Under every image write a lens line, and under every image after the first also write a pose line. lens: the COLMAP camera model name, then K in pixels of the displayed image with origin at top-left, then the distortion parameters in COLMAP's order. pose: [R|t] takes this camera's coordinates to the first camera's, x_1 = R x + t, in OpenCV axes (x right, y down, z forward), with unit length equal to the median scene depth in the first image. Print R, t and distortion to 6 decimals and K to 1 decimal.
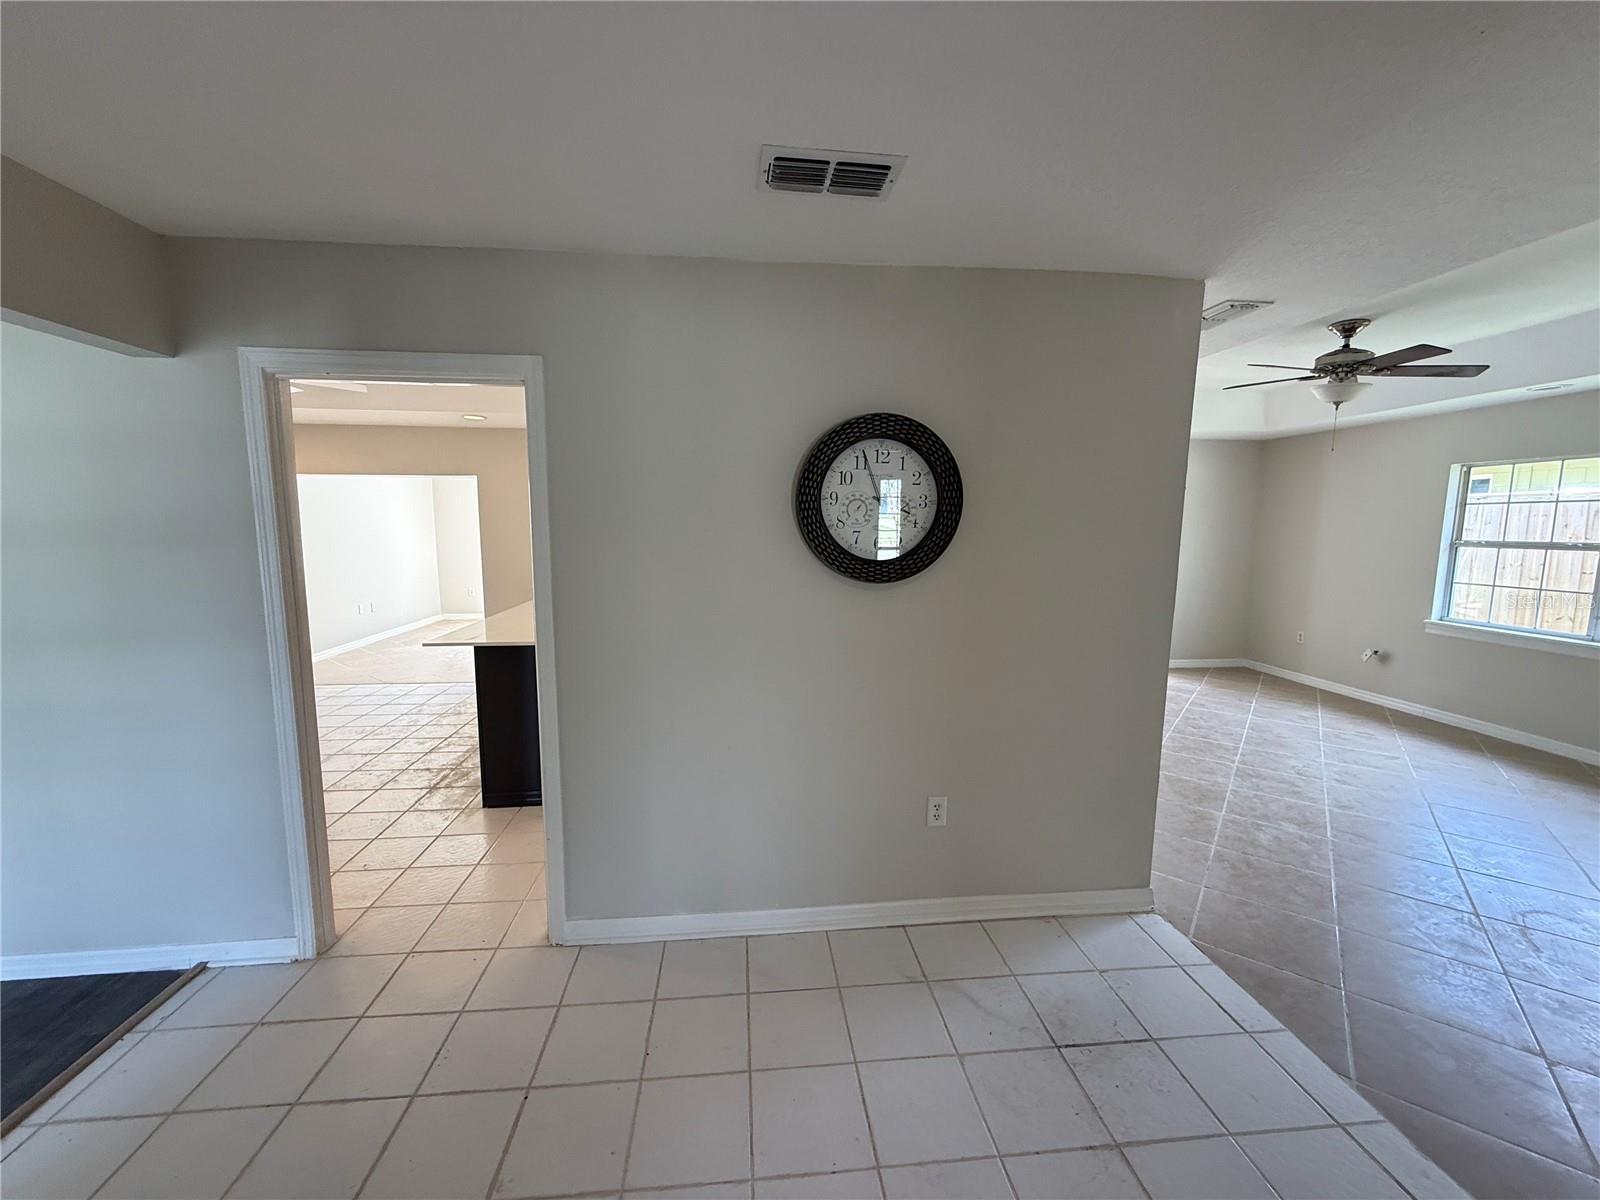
lens RADIAL K [[641.6, 0, 792.0], [0, 641.6, 601.9], [0, 0, 1]] dist [-0.001056, 0.000517]
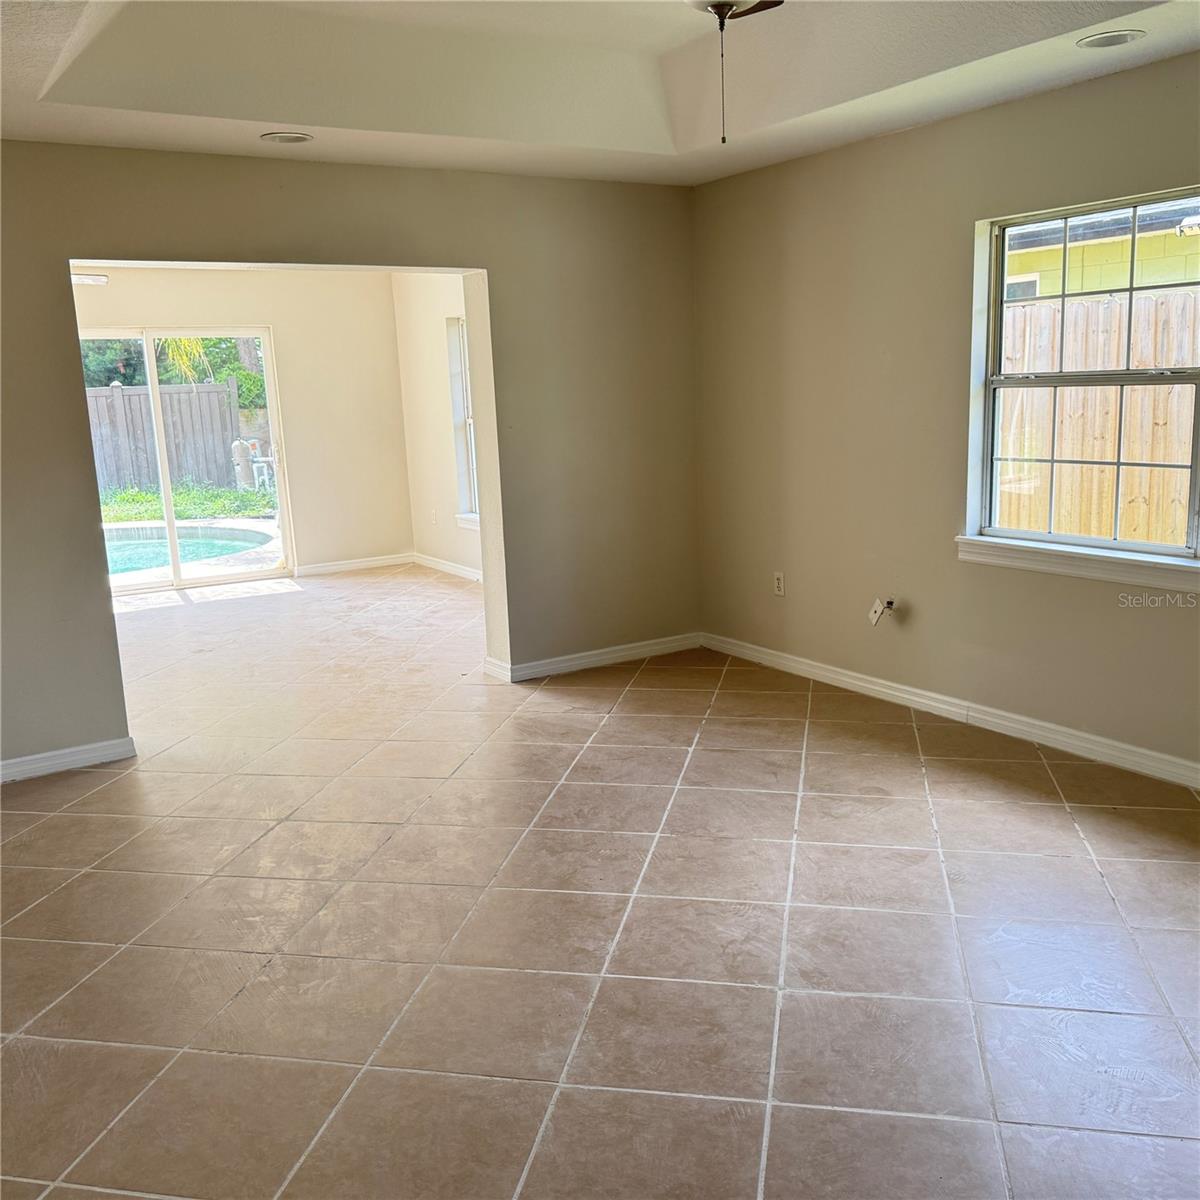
lens RADIAL K [[1146.2, 0, 607.3], [0, 1146.2, 604.1], [0, 0, 1]] dist [0.002320, 0.000000]
pose [[0.890618, -0.123677, 0.437612, 0.347660], [0.093410, 0.991540, 0.090123, -0.026641], [-0.445056, -0.039388, 0.894636, 0.319635]]
